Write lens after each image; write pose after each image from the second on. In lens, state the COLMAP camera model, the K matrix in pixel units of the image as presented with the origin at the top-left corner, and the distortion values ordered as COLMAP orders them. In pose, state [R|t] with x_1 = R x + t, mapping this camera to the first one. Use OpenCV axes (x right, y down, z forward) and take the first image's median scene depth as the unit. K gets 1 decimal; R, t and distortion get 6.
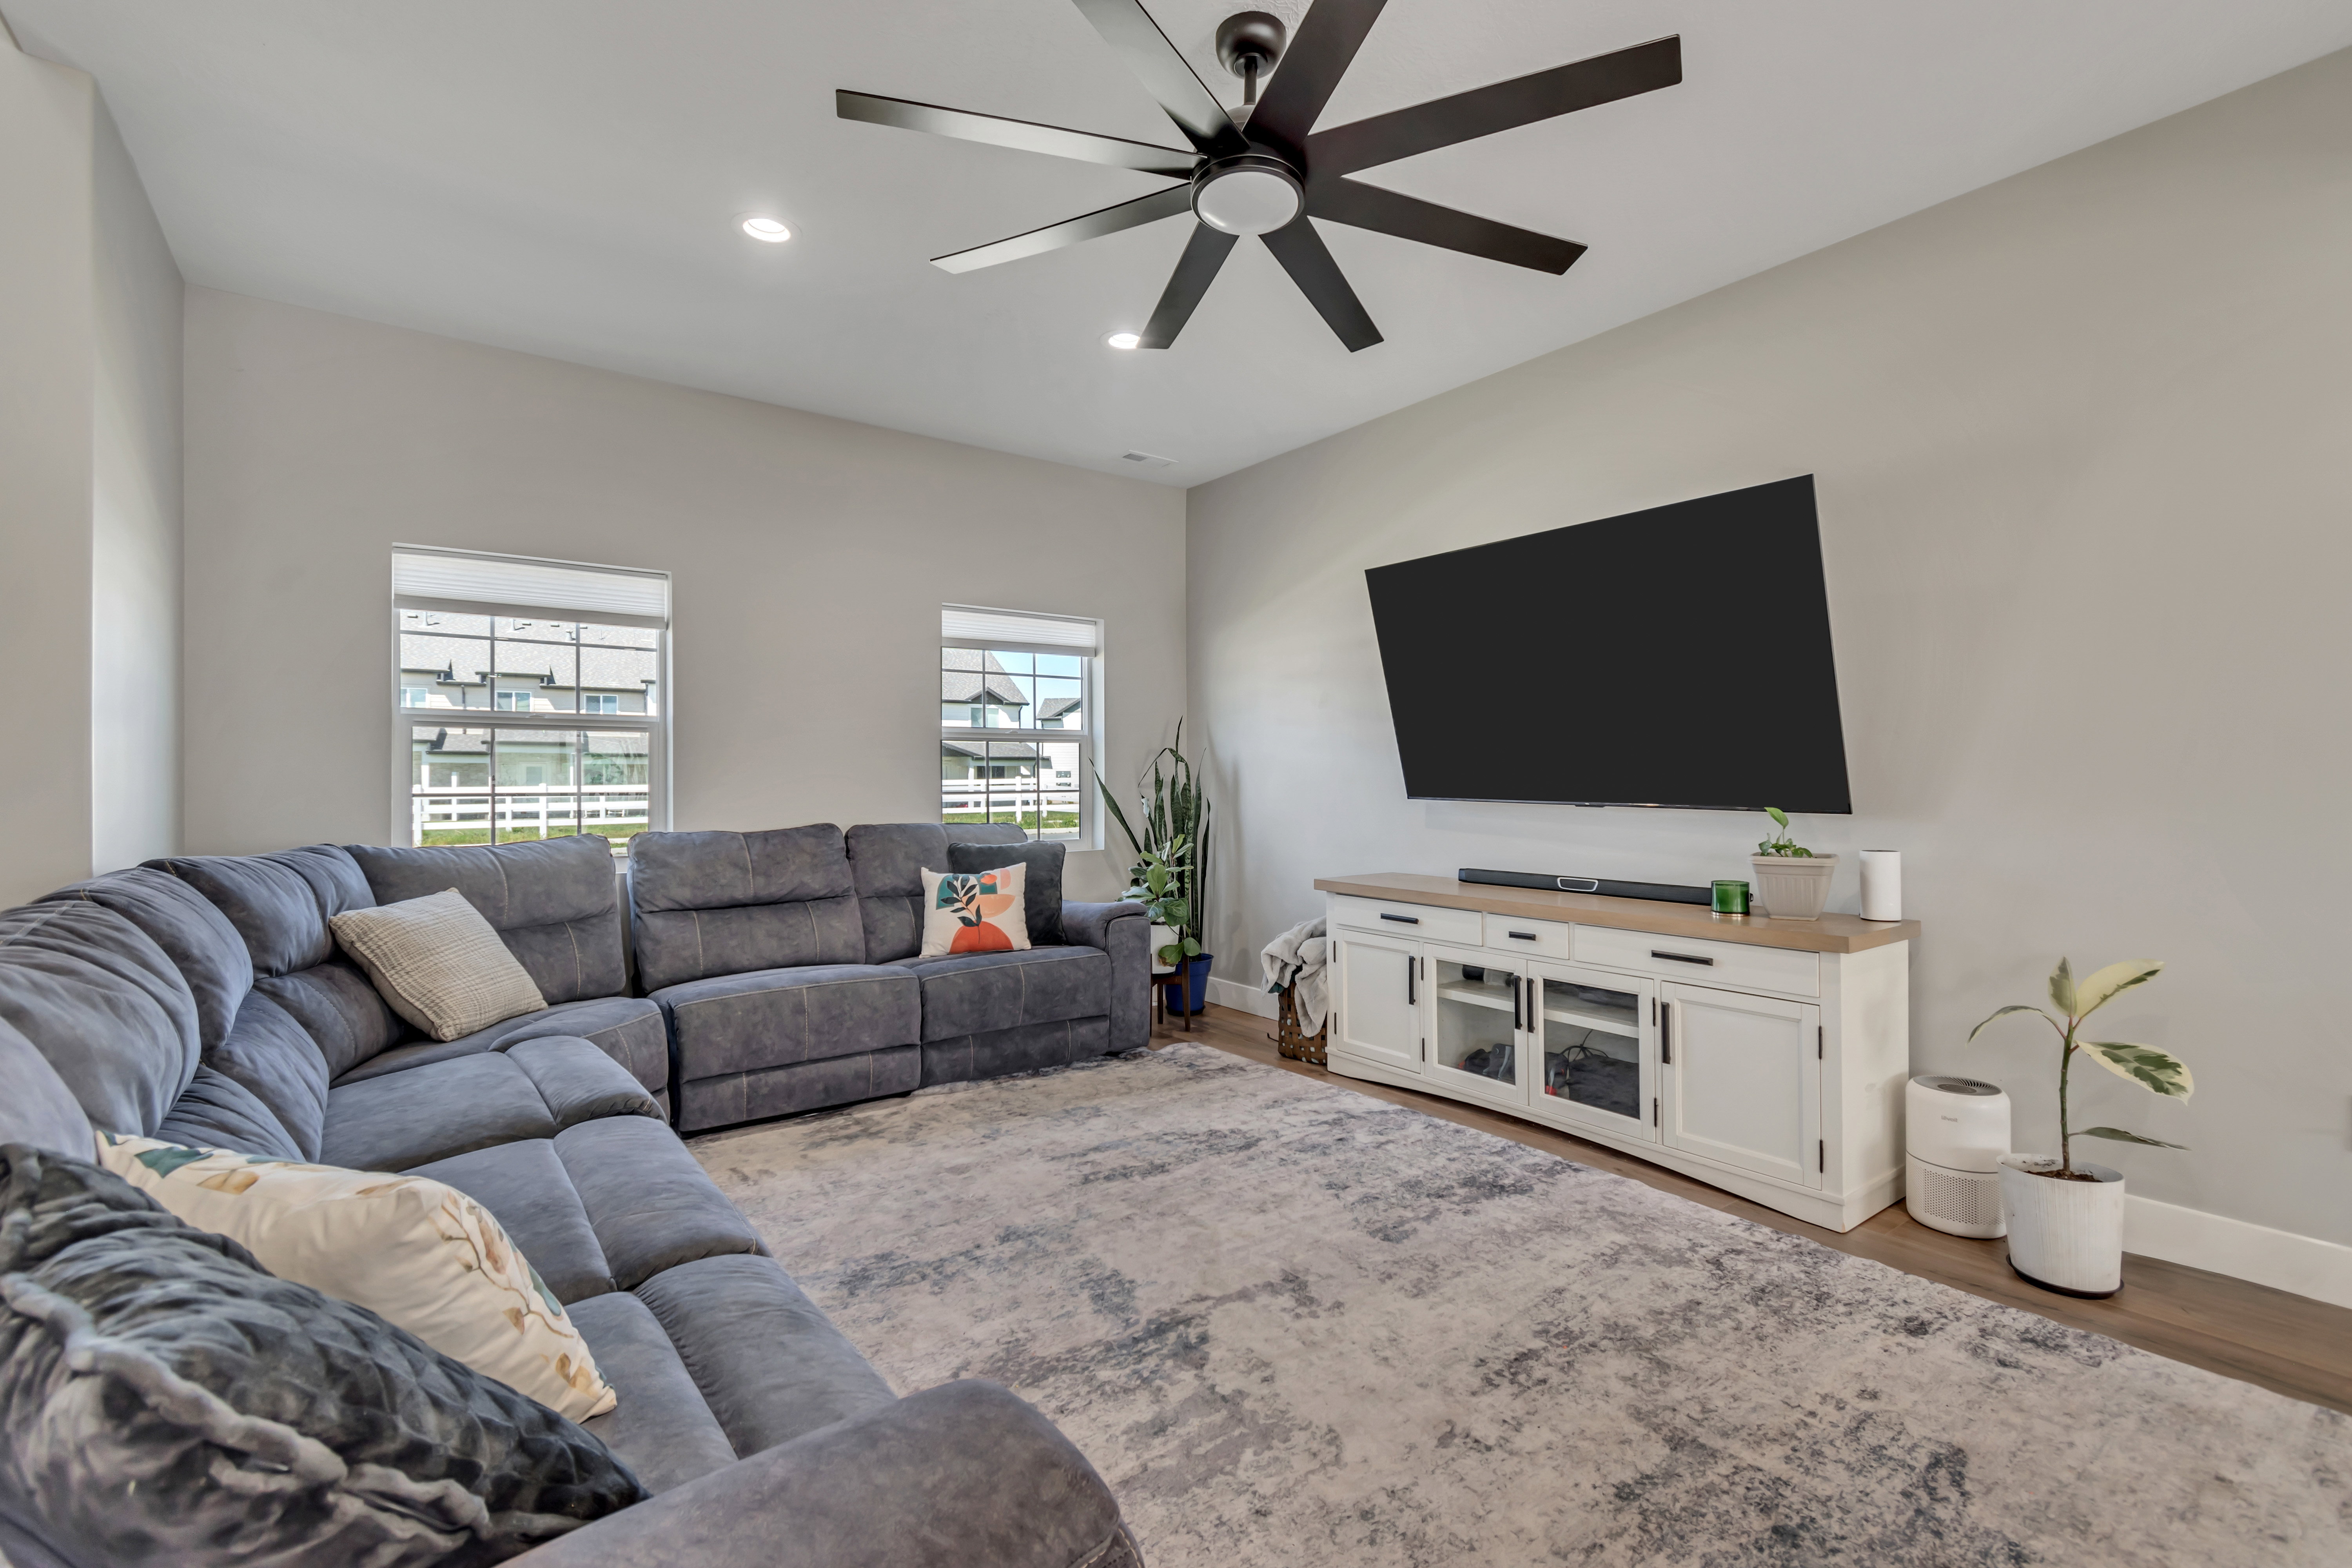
lens RADIAL K [[1042.8, 0, 1176.0], [0, 1042.8, 784.0], [0, 0, 1]] dist [0.000693, -0.000073]
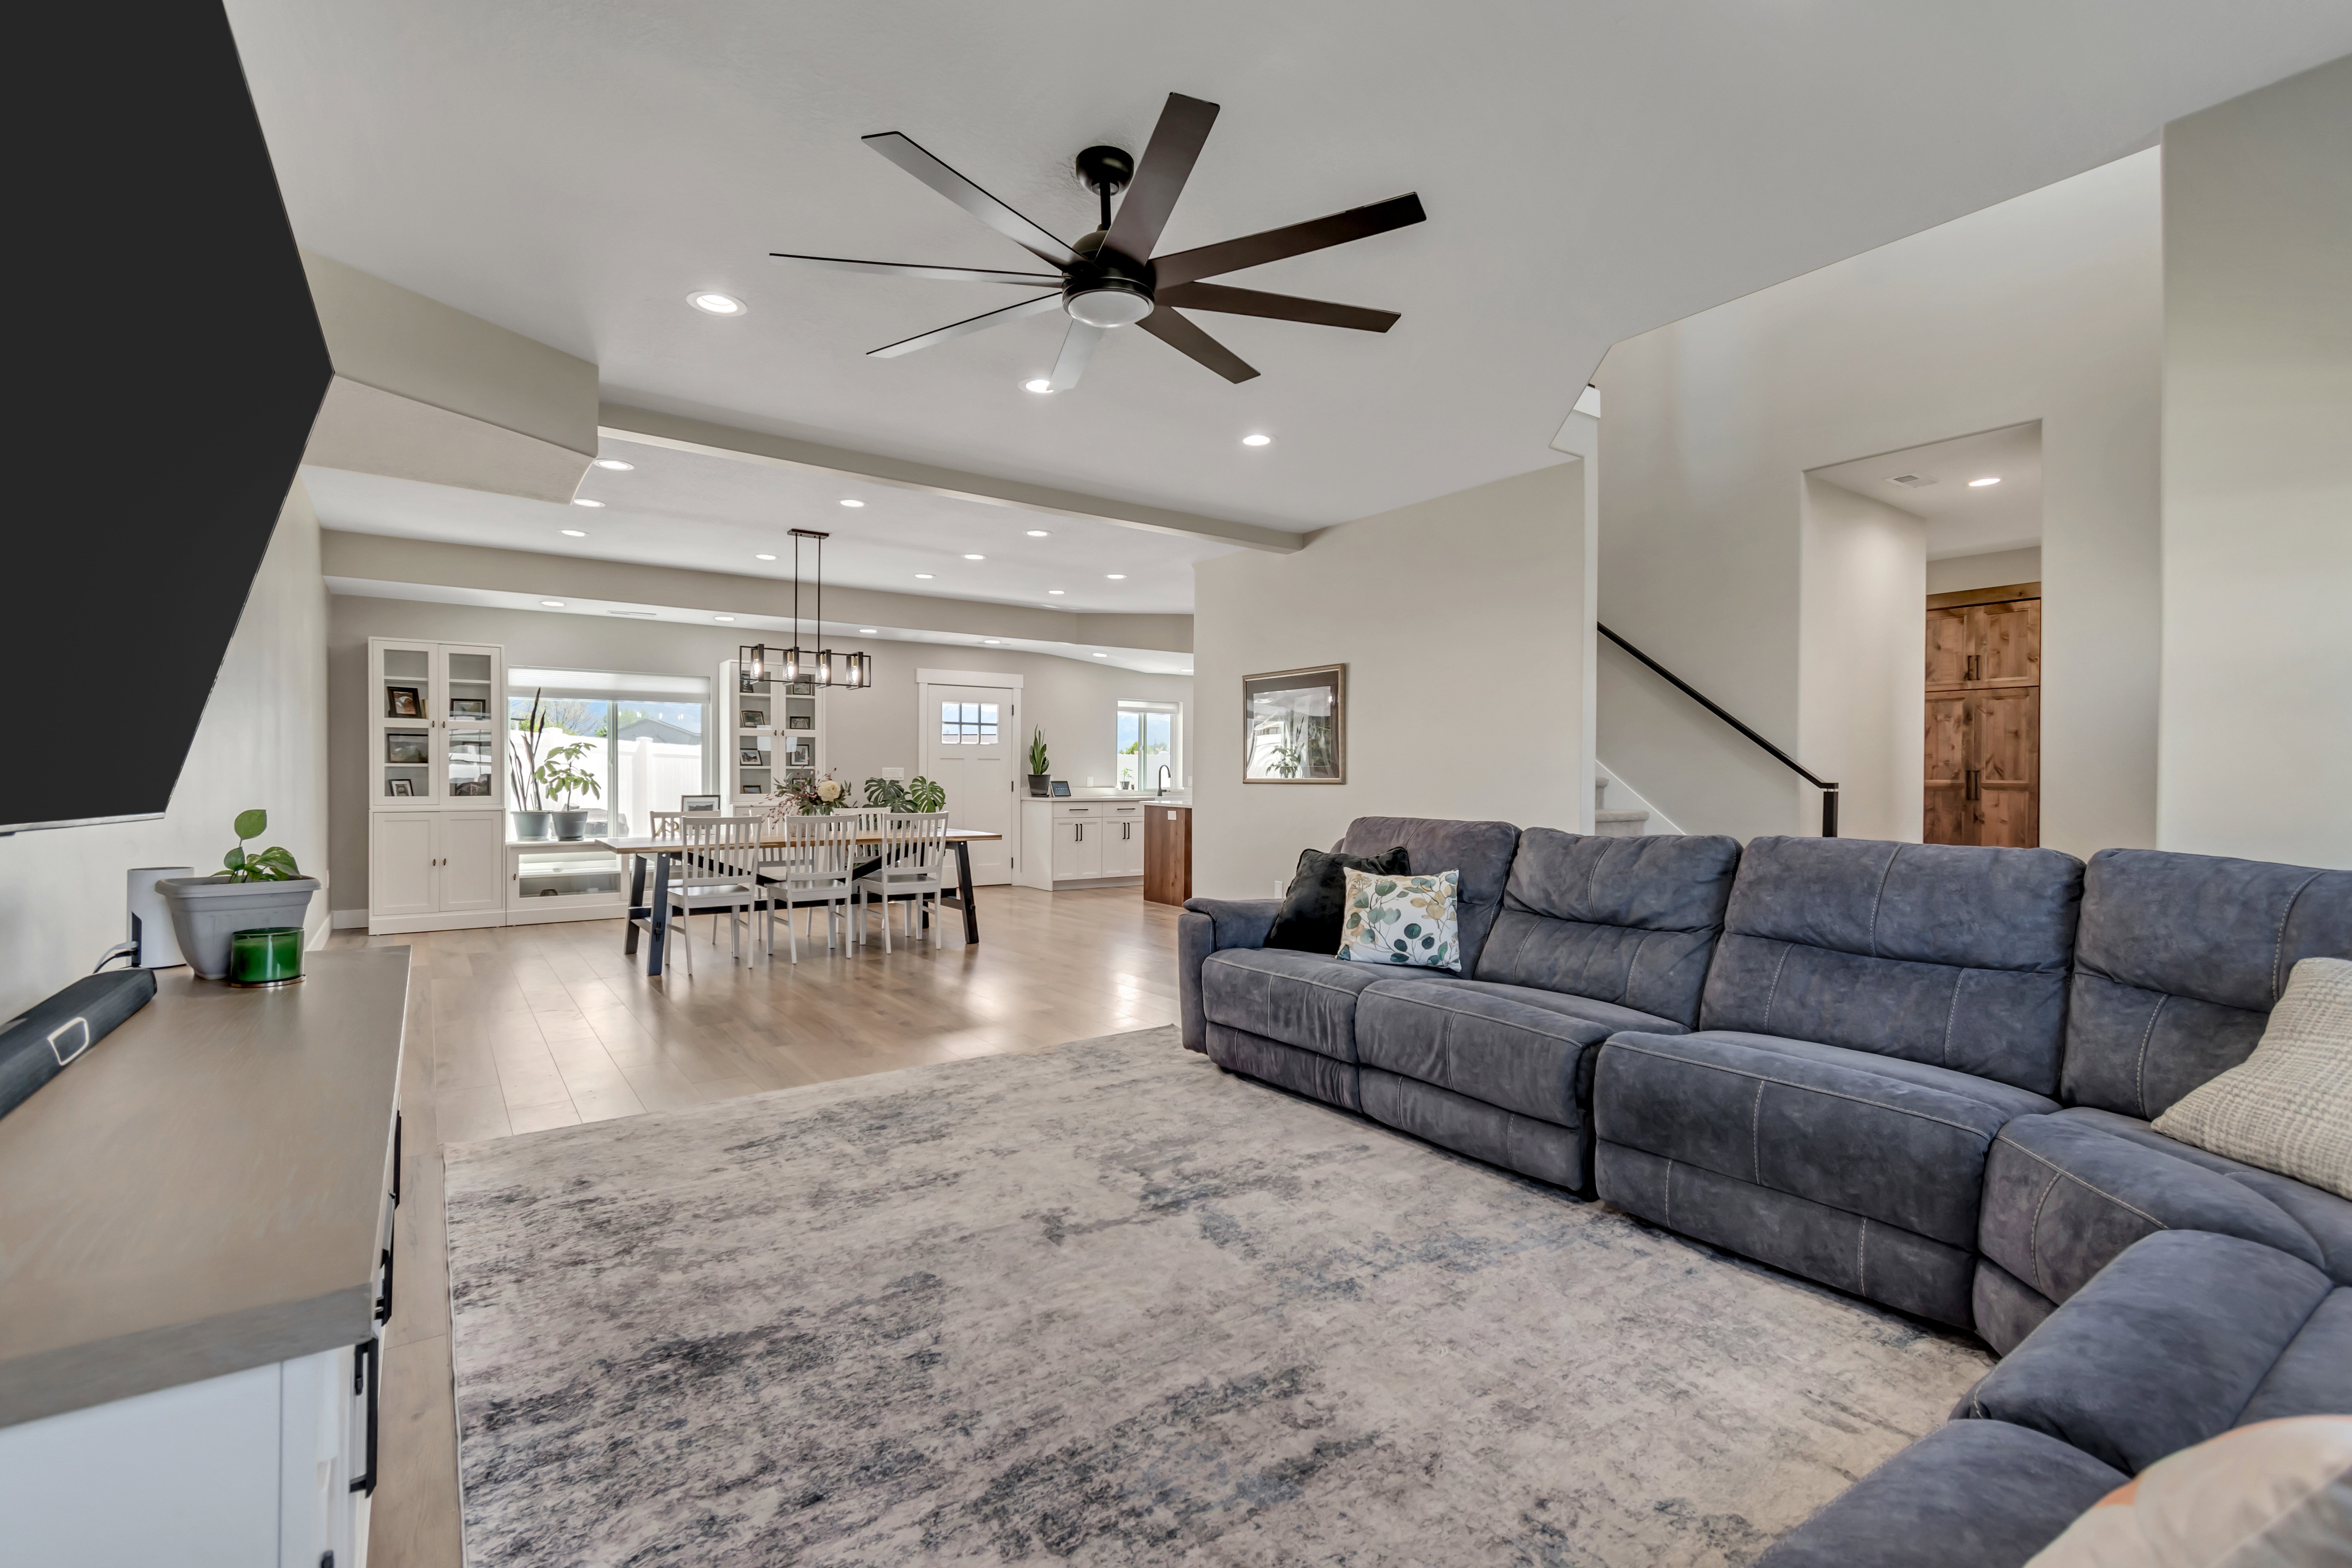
lens RADIAL K [[1042.8, 0, 1176.0], [0, 1042.8, 784.0], [0, 0, 1]] dist [0.000693, -0.000073]
pose [[-0.999945, -0.001208, 0.010419, -0.023866], [-0.001119, 0.999963, 0.008560, 0.000343], [-0.010429, 0.008548, -0.999909, 2.055455]]
